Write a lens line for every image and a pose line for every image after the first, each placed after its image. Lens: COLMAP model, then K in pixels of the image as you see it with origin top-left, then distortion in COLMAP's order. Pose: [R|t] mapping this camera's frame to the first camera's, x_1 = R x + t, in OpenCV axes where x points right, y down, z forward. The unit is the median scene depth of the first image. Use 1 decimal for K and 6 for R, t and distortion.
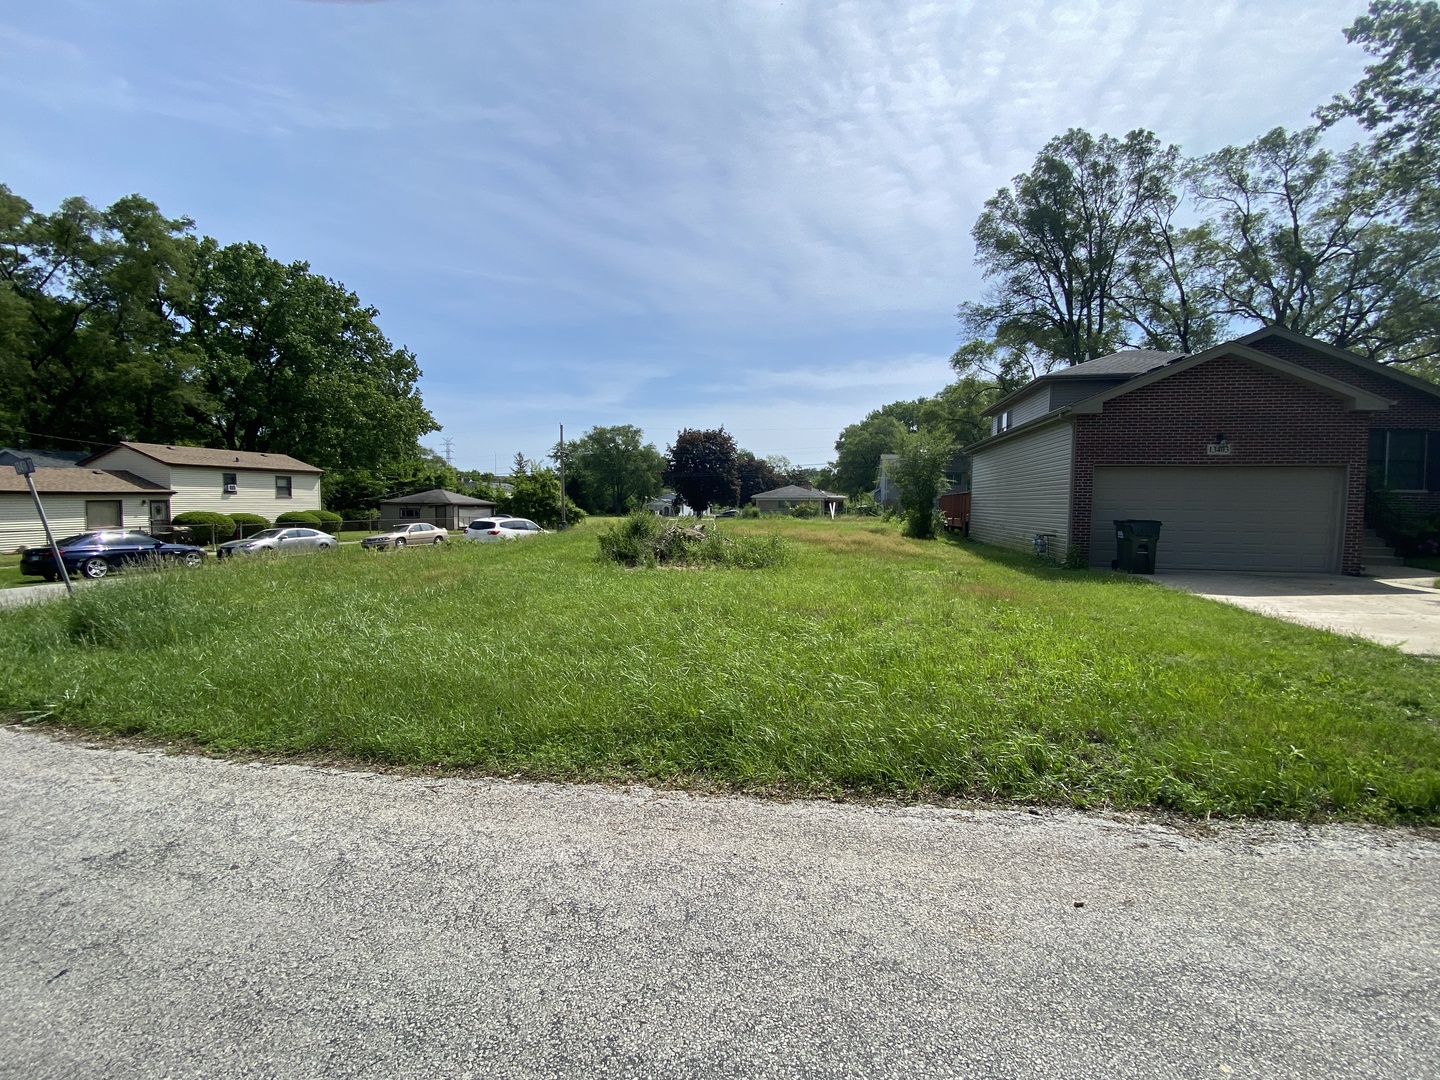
lens RADIAL K [[579.3, 0, 721.6], [0, 579.3, 550.7], [0, 0, 1]] dist [0.023041, -0.022242]
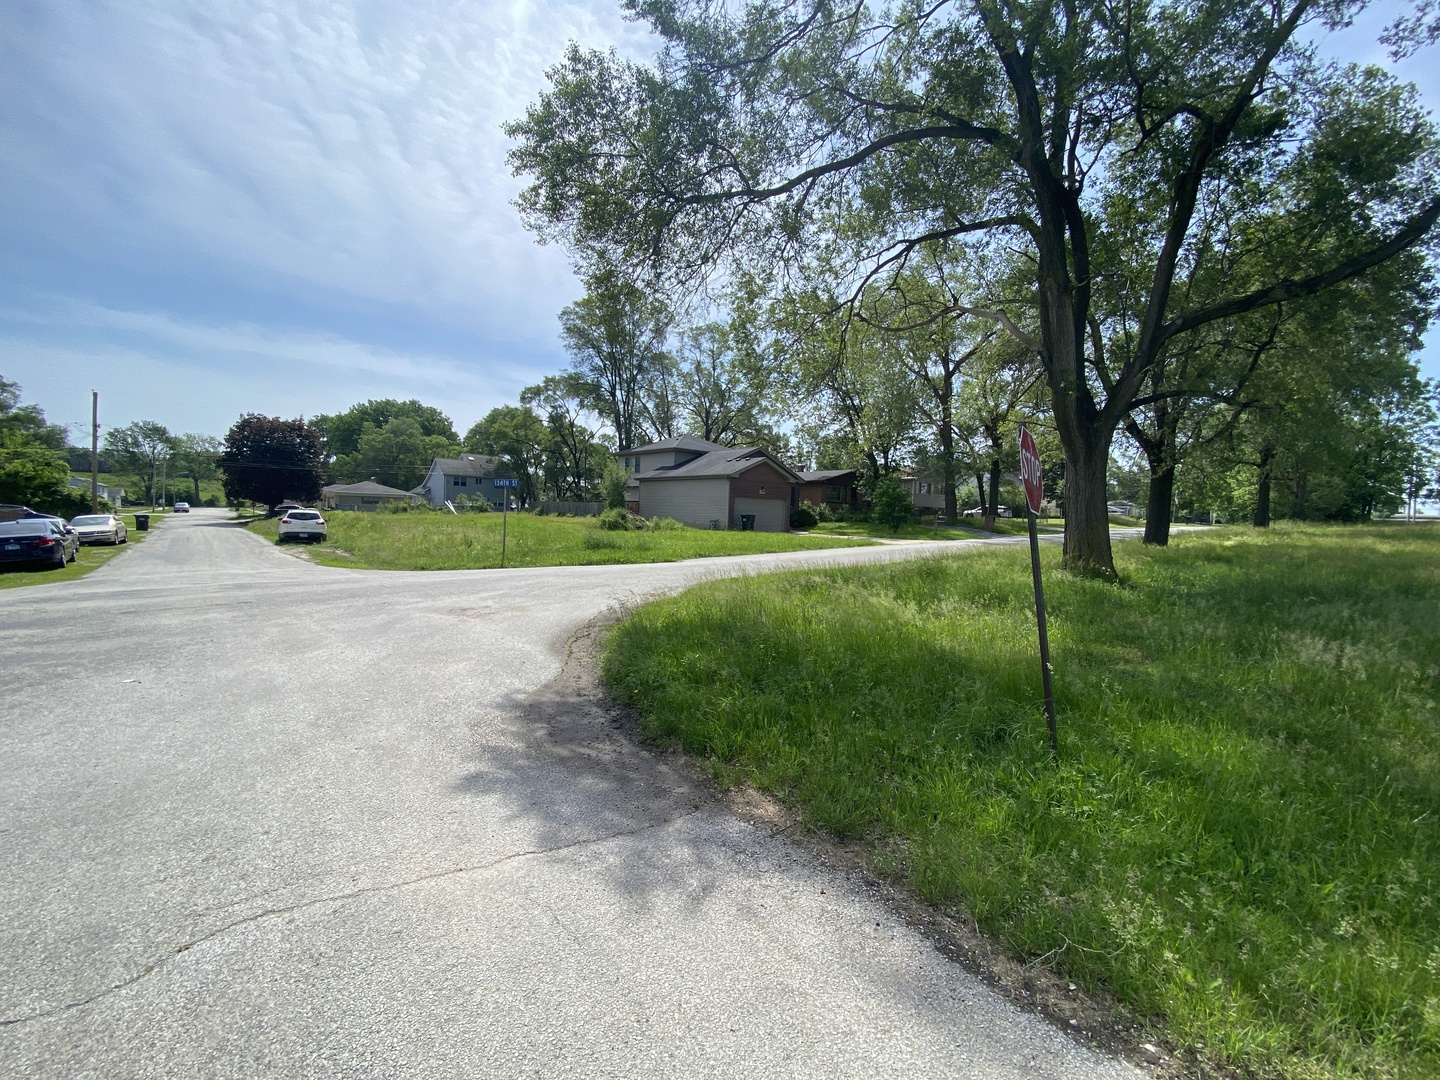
lens RADIAL K [[581.4, 0, 720.0], [0, 581.4, 540.0], [0, 0, 1]] dist [0.024857, -0.022799]
pose [[0.601037, -0.025647, 0.798810, -0.515419], [0.038048, 0.999270, 0.003455, 0.017593], [-0.798315, 0.028317, 0.601574, -0.194953]]
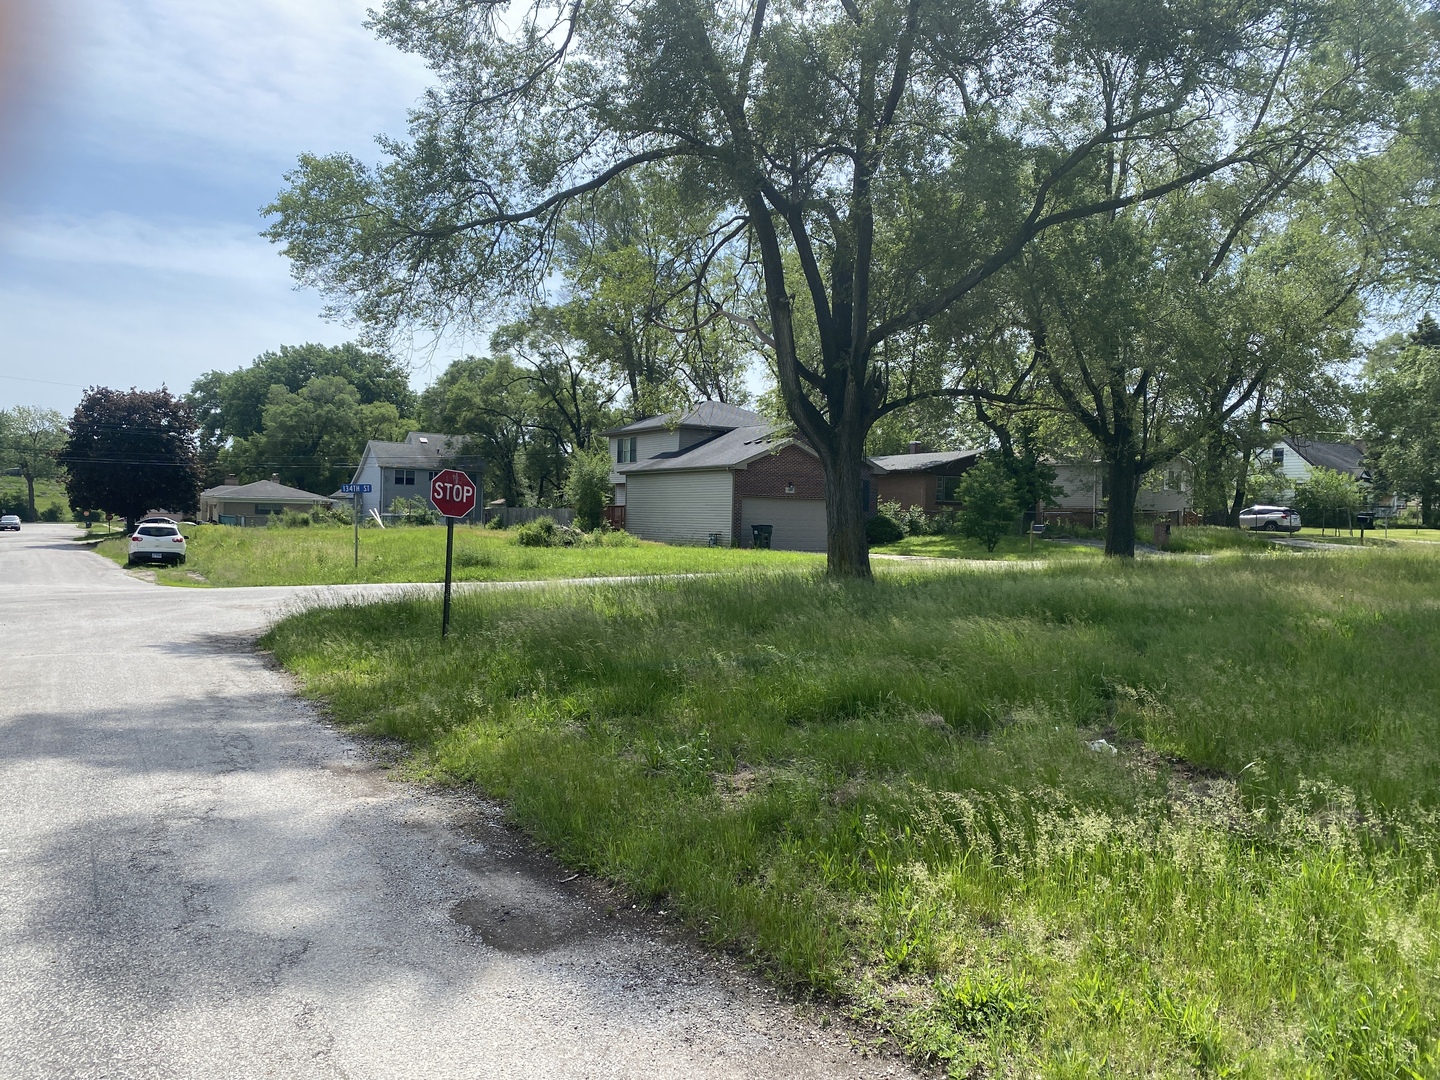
lens RADIAL K [[1111.4, 0, 723.4], [0, 1111.4, 555.9], [0, 0, 1]] dist [0.042413, -0.008899]
pose [[0.733363, -0.013800, 0.679697, -0.577296], [0.039461, 0.998972, -0.022294, 0.039051], [-0.678691, 0.043171, 0.733154, -0.493591]]
